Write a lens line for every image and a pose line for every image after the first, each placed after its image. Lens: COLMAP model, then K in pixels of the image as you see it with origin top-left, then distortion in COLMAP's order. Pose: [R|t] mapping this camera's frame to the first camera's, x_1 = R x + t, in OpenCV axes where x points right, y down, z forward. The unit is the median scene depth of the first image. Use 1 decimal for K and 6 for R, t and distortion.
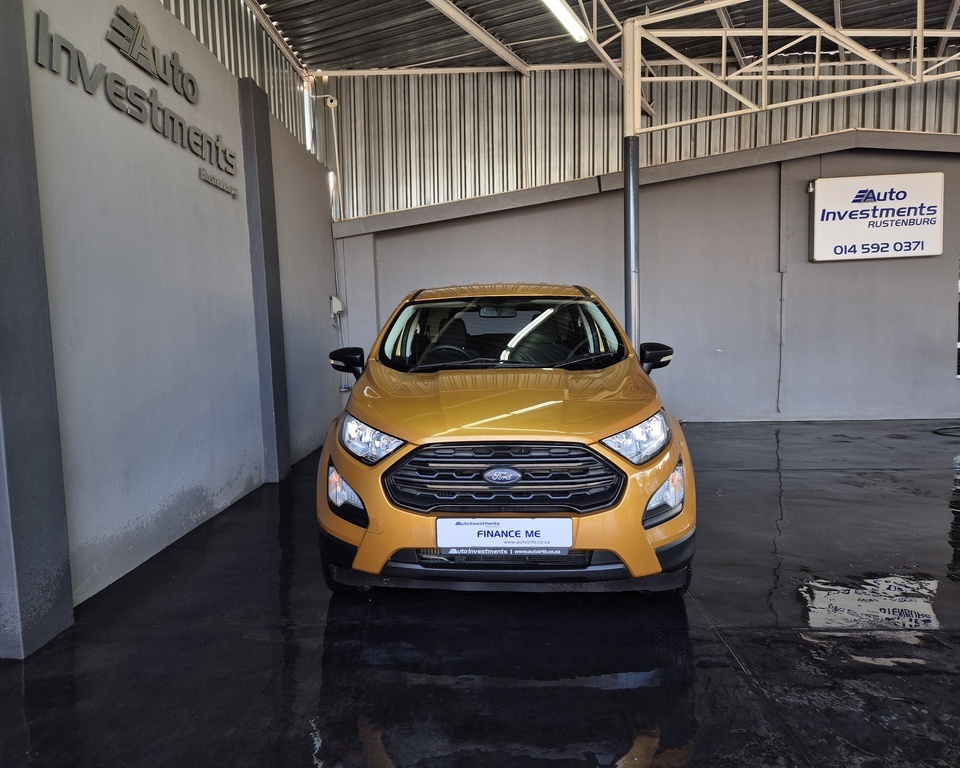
lens RADIAL K [[681.1, 0, 487.8], [0, 681.1, 383.8], [0, 0, 1]] dist [0.001910, -0.000404]
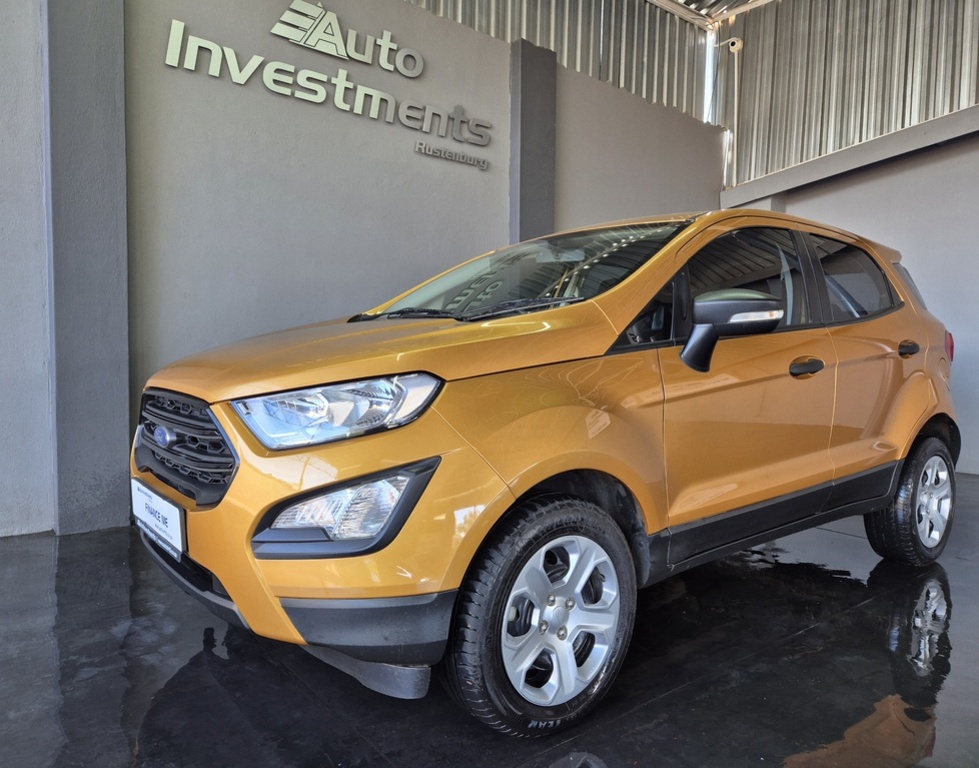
lens RADIAL K [[700.5, 0, 489.5], [0, 700.5, 384.0], [0, 0, 1]] dist [0.033515, 0.000071]
pose [[0.648521, 0.069018, -0.758062, 0.270005], [-0.086896, 0.996083, 0.016349, 0.010166], [0.756221, 0.055269, 0.651978, 0.239889]]
